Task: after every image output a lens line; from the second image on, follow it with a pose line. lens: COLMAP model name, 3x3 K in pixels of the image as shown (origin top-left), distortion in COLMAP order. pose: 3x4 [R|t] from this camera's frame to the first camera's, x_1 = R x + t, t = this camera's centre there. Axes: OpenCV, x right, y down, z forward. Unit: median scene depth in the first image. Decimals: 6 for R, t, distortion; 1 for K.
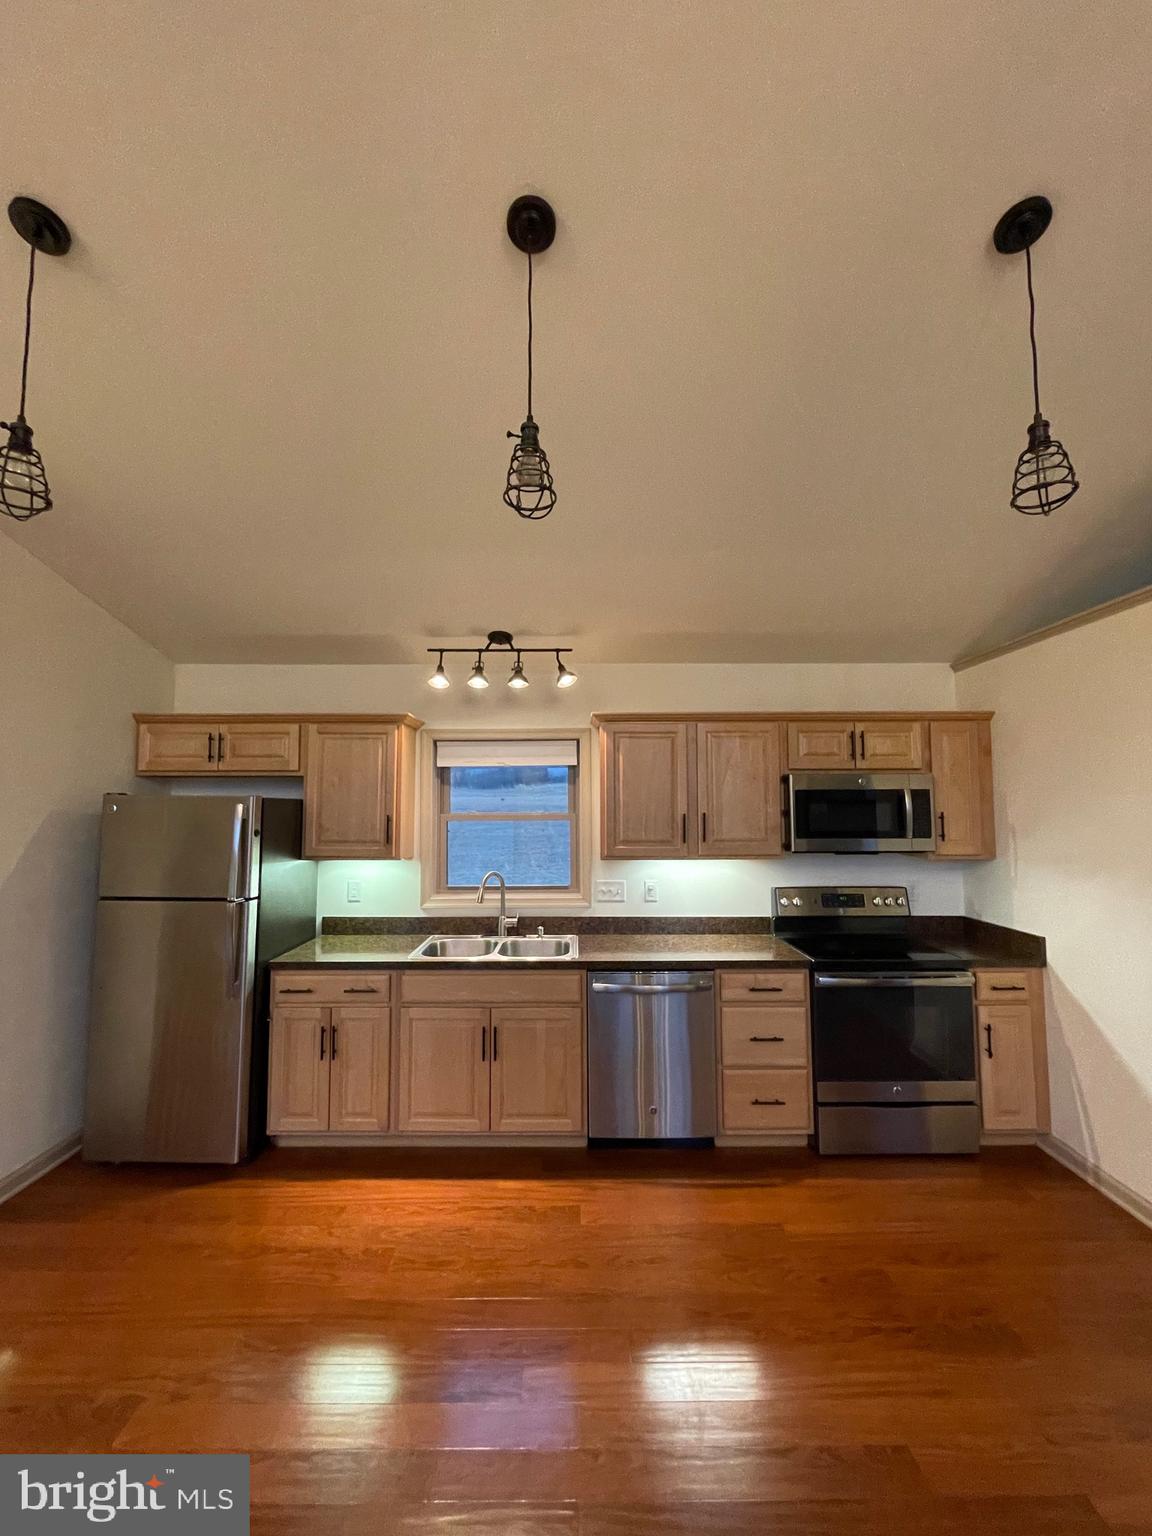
lens RADIAL K [[623.7, 0, 575.2], [0, 623.7, 767.8], [0, 0, 1]] dist [-0.002389, -0.000420]
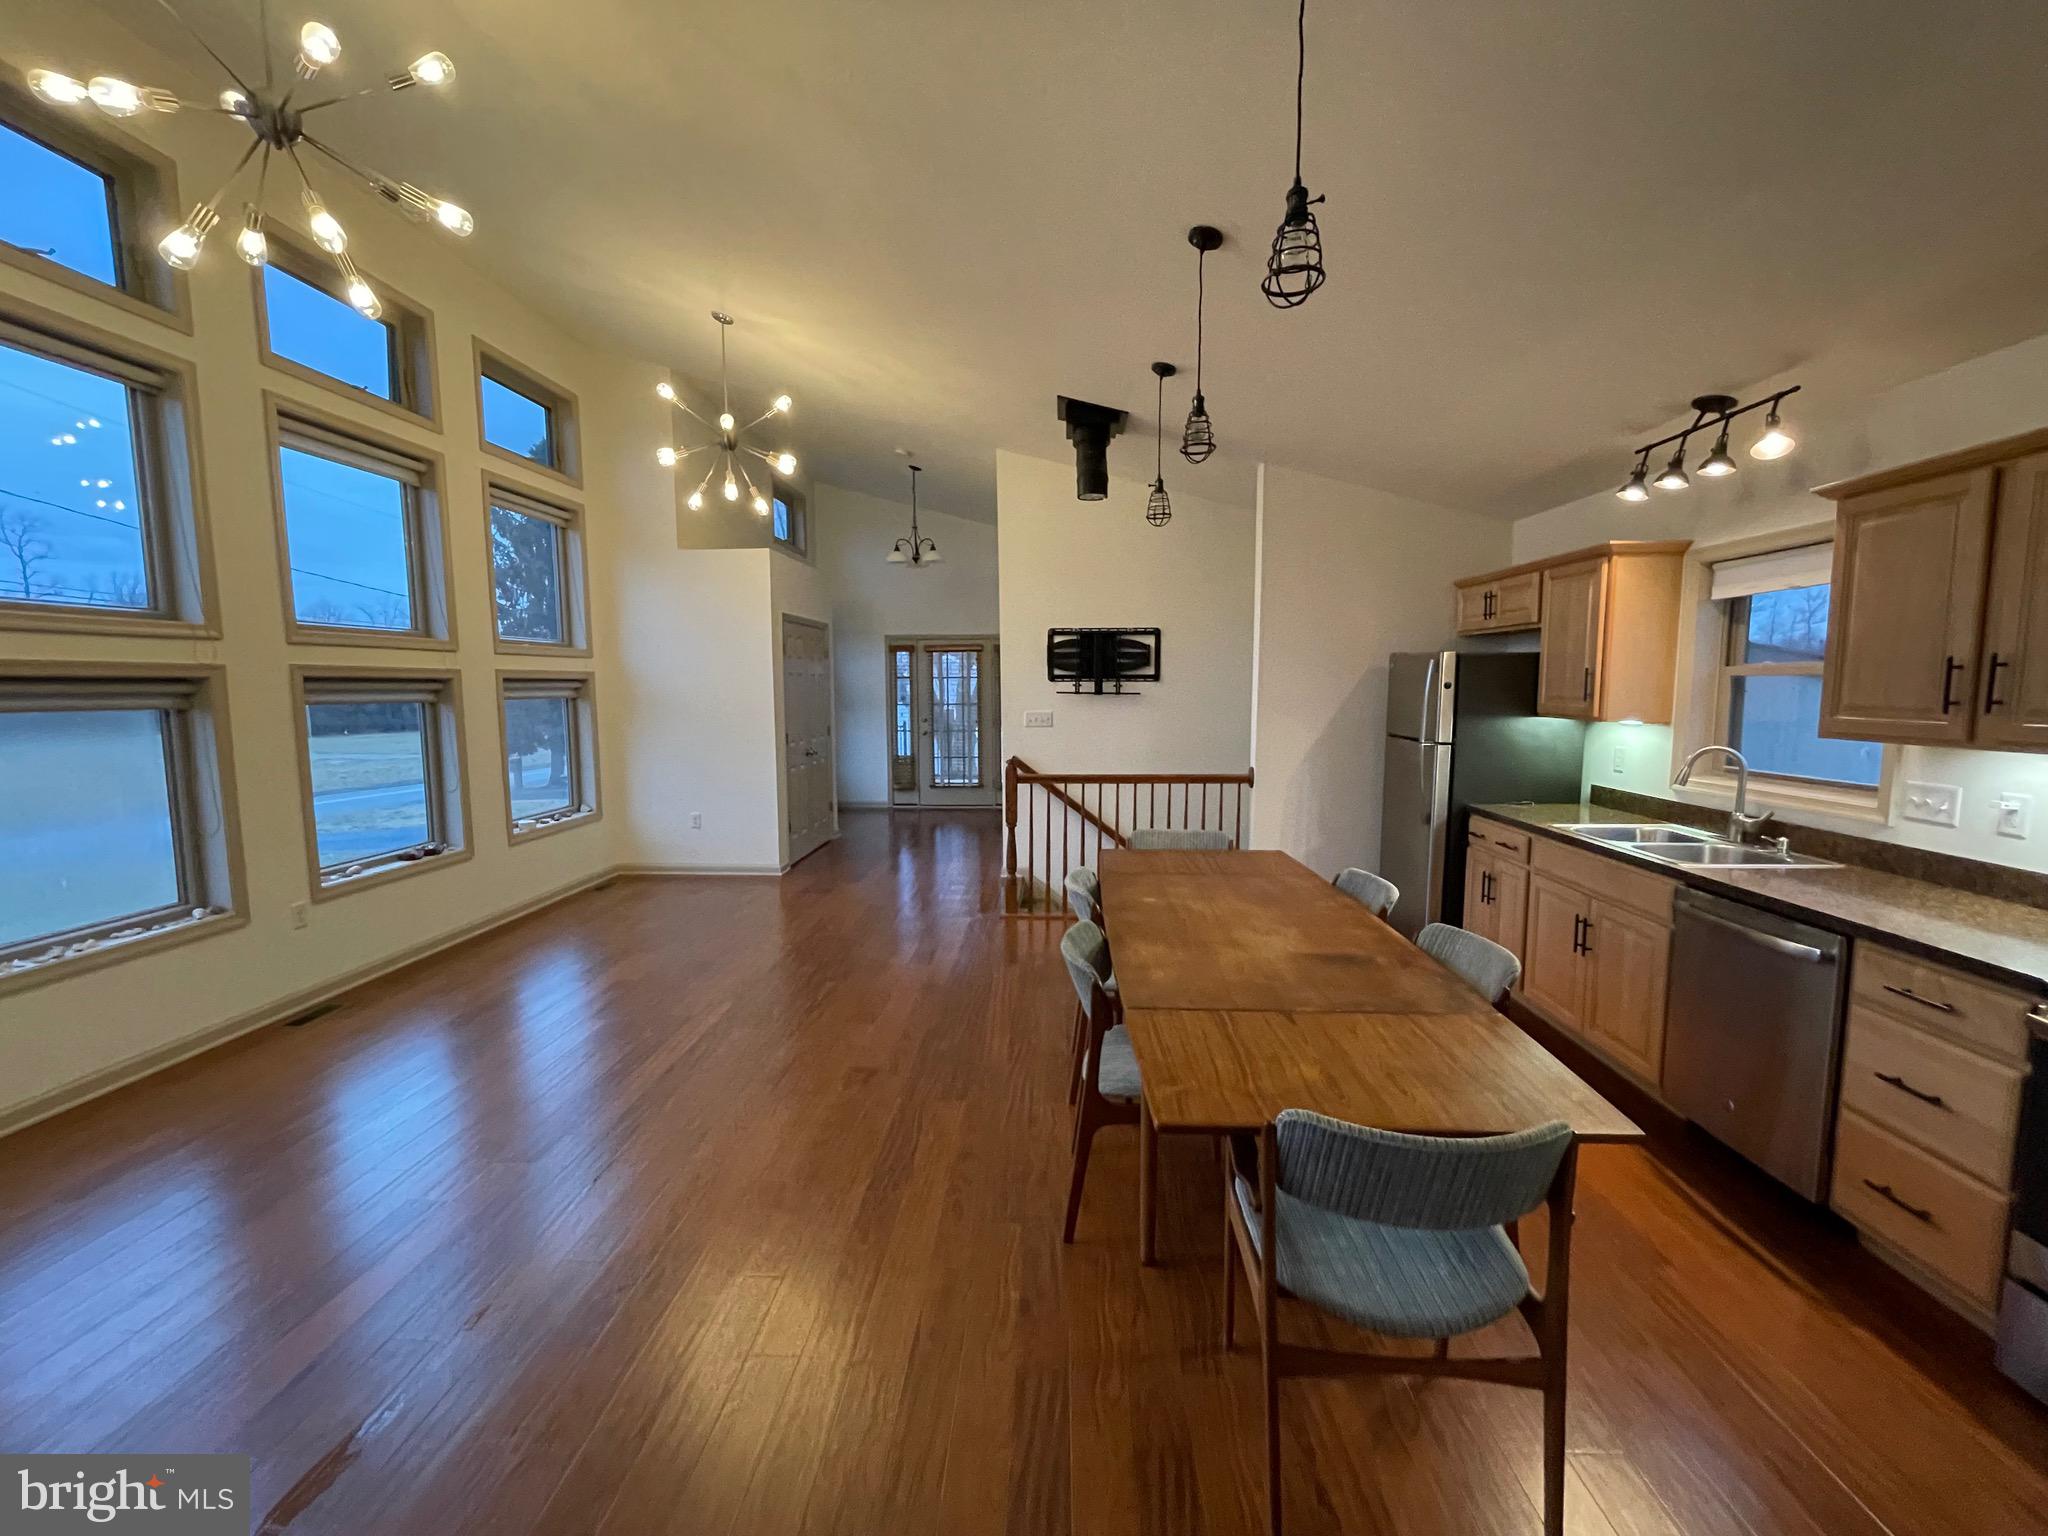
lens RADIAL K [[832.3, 0, 1026.8], [0, 832.3, 767.7], [0, 0, 1]] dist [-0.002064, -0.000206]
pose [[-0.049722, 0.105768, -0.993147, 0.873729], [0.073719, 0.992053, 0.101961, 0.037989], [0.996039, -0.068144, -0.057124, 0.284070]]
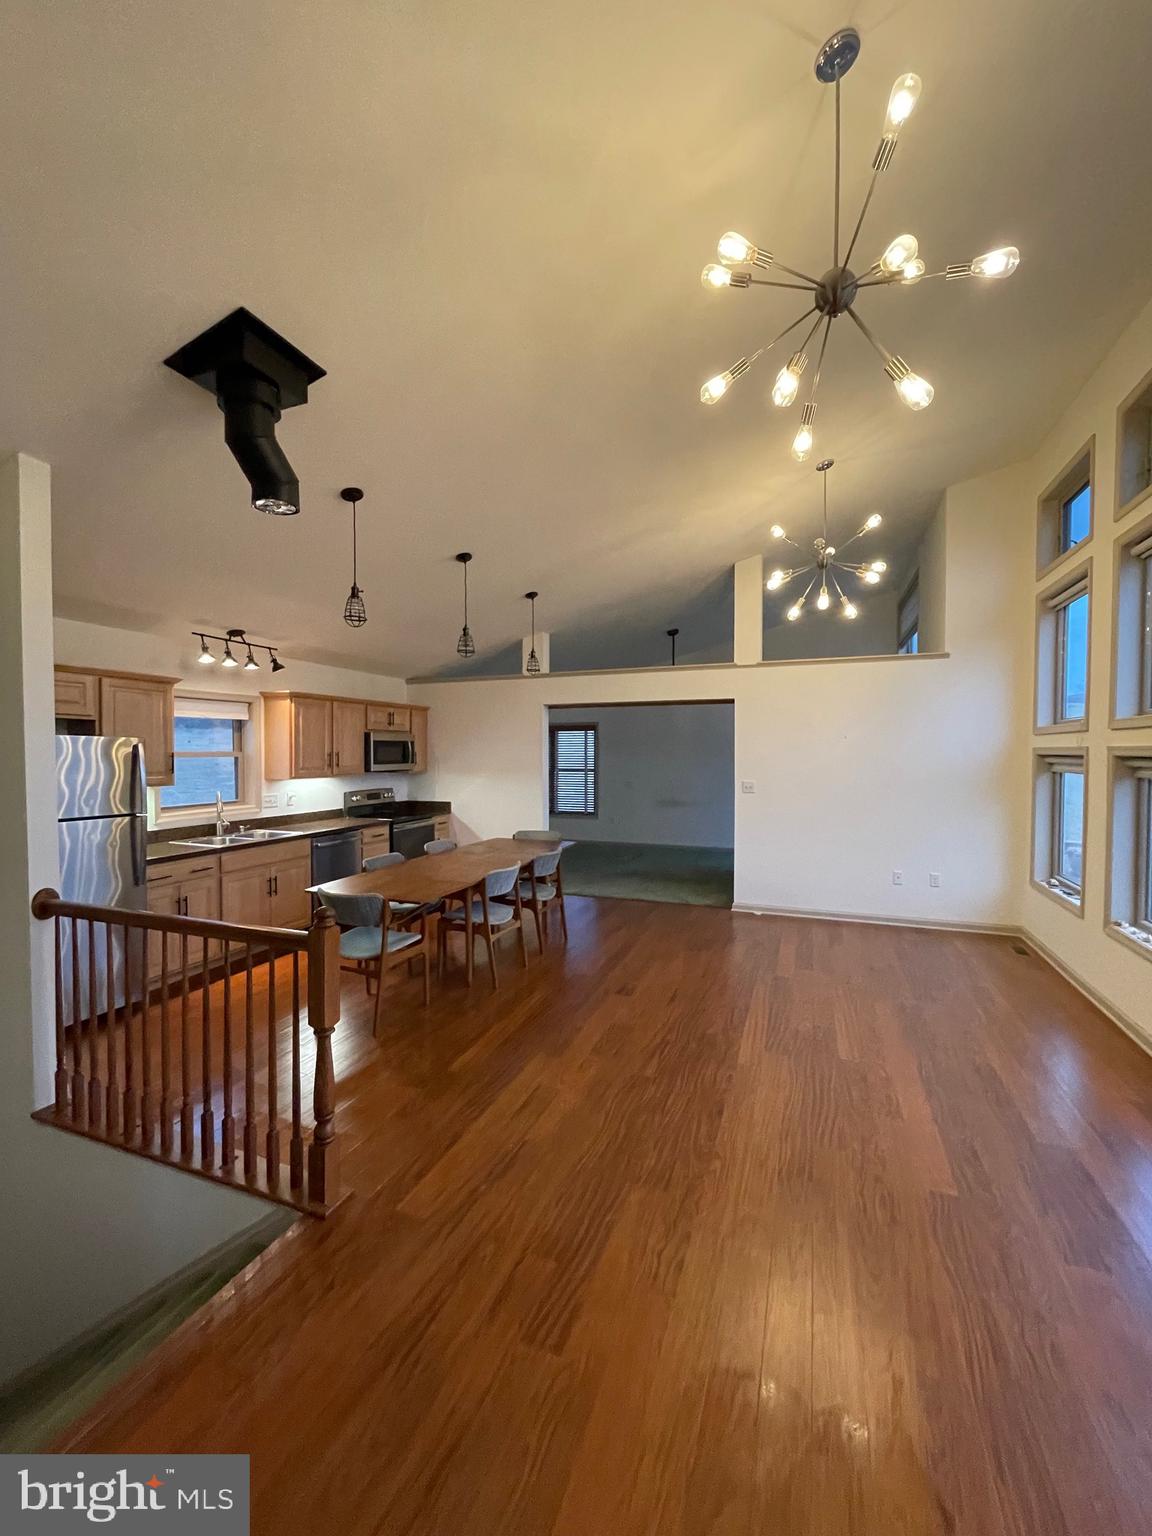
lens RADIAL K [[624.3, 0, 575.8], [0, 624.3, 767.8], [0, 0, 1]] dist [-0.002064, -0.000206]
pose [[0.356466, -0.021396, 0.934063, -1.242080], [-0.063660, 0.996858, 0.047129, -0.011327], [-0.932137, -0.076262, 0.353984, -0.302997]]
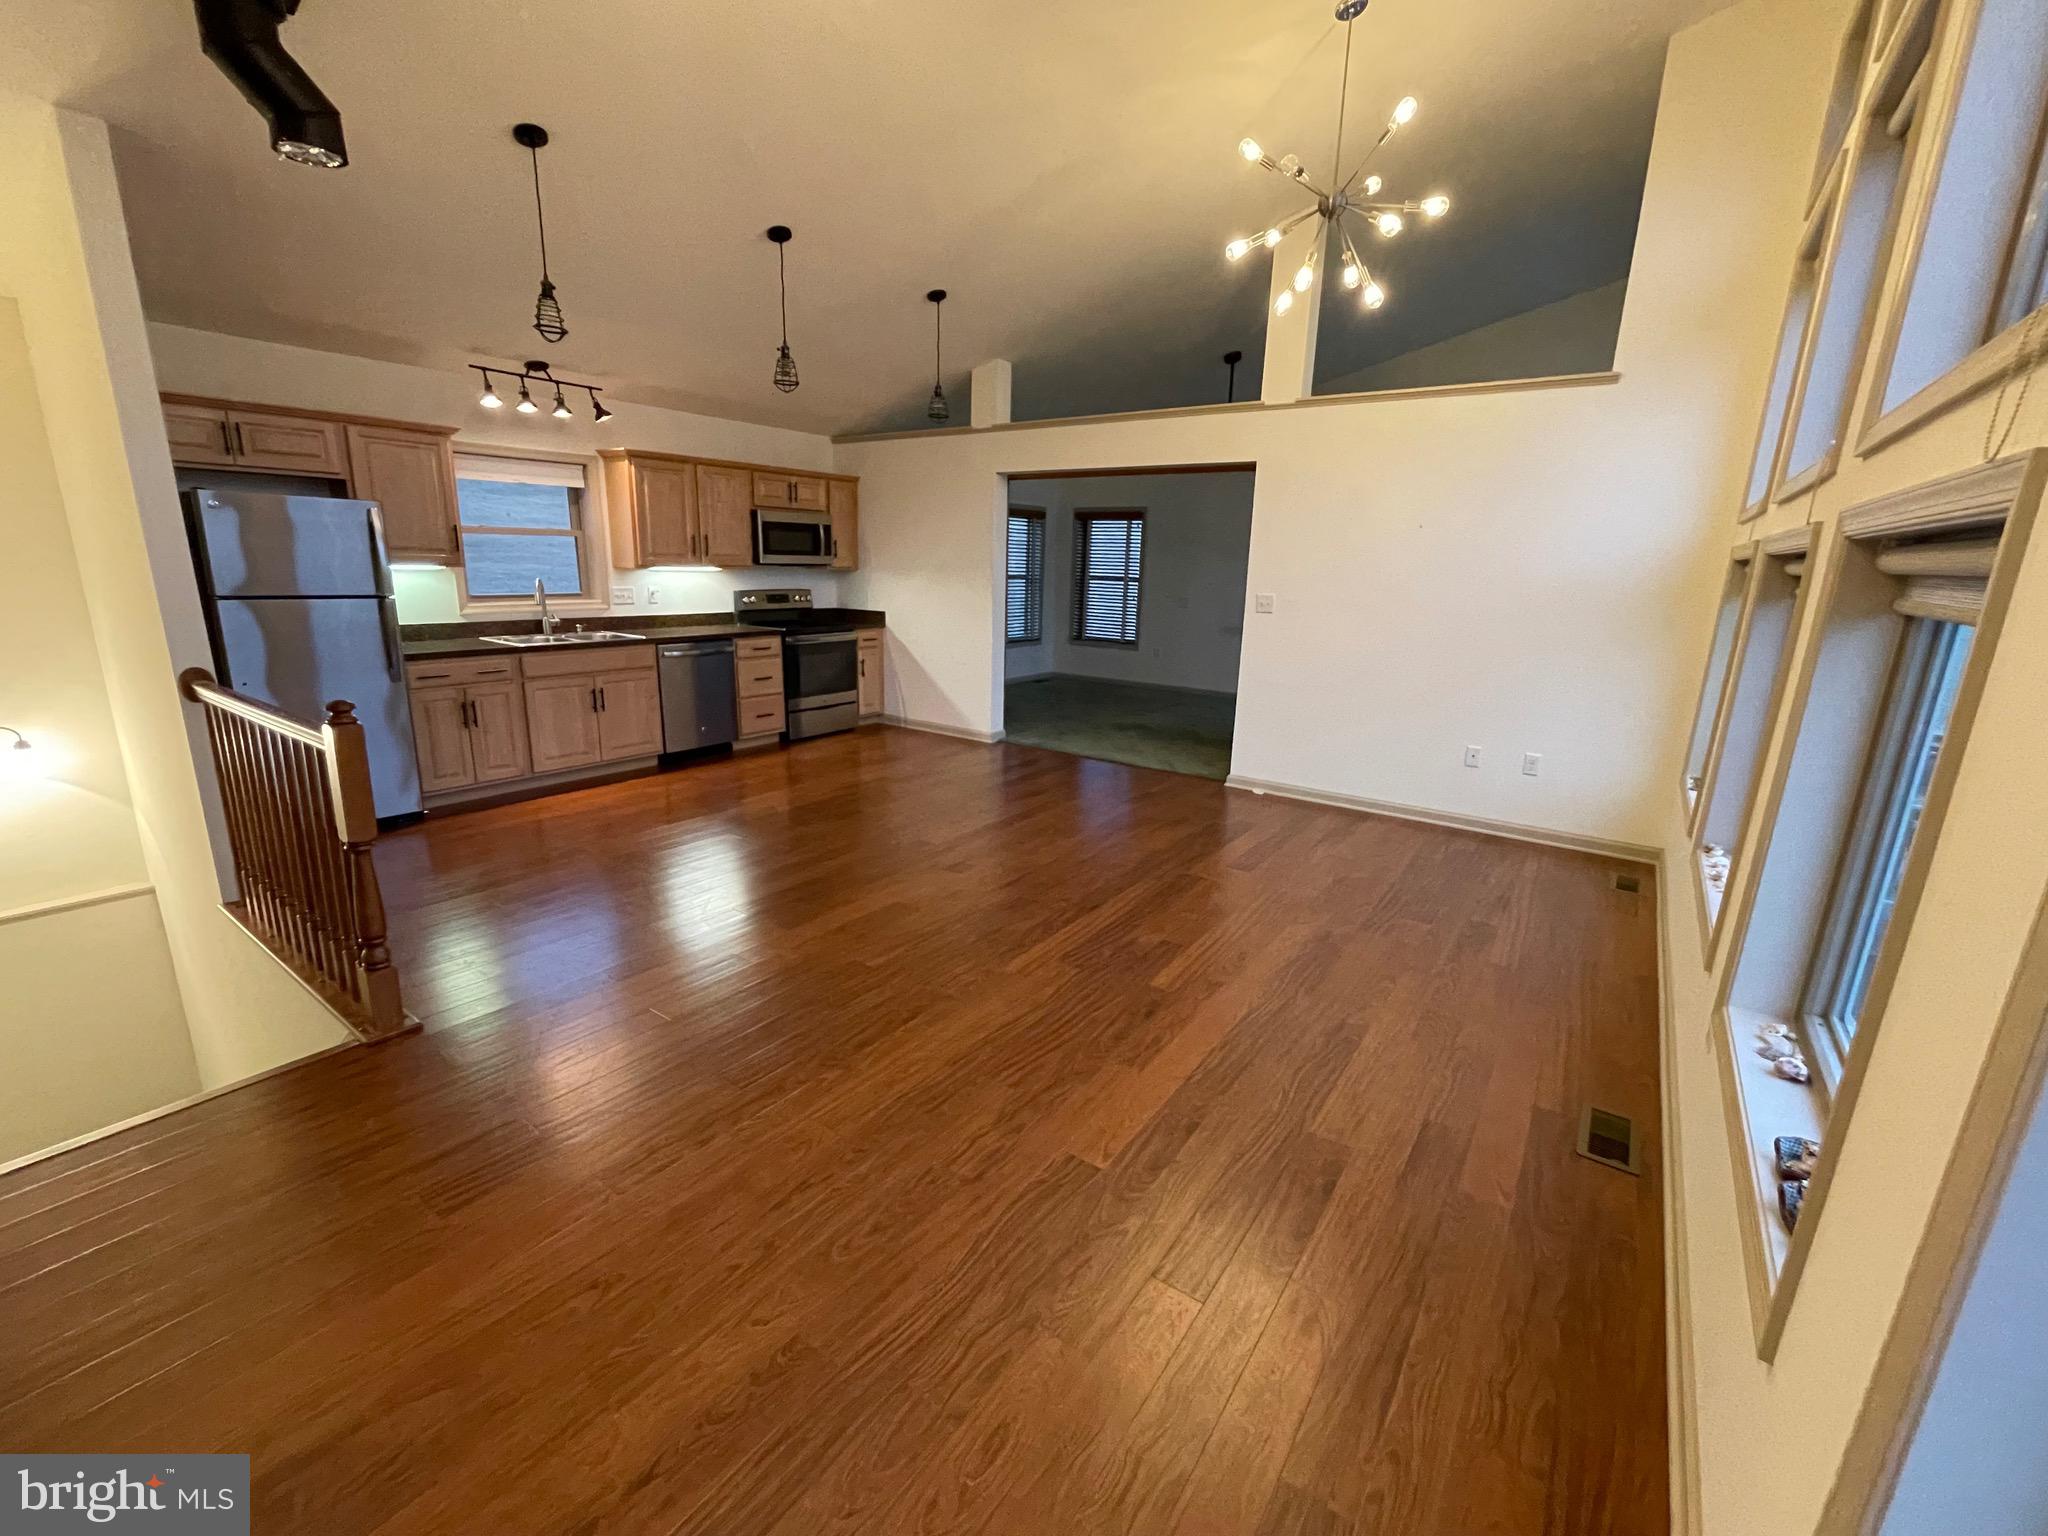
lens RADIAL K [[849.9, 0, 1024.3], [0, 849.9, 768.6], [0, 0, 1]] dist [-0.001709, -0.000859]
pose [[0.579701, -0.178196, 0.795106, -0.972763], [-0.083685, 0.957614, 0.275630, -0.009300], [-0.810521, -0.226321, 0.540218, -0.714064]]
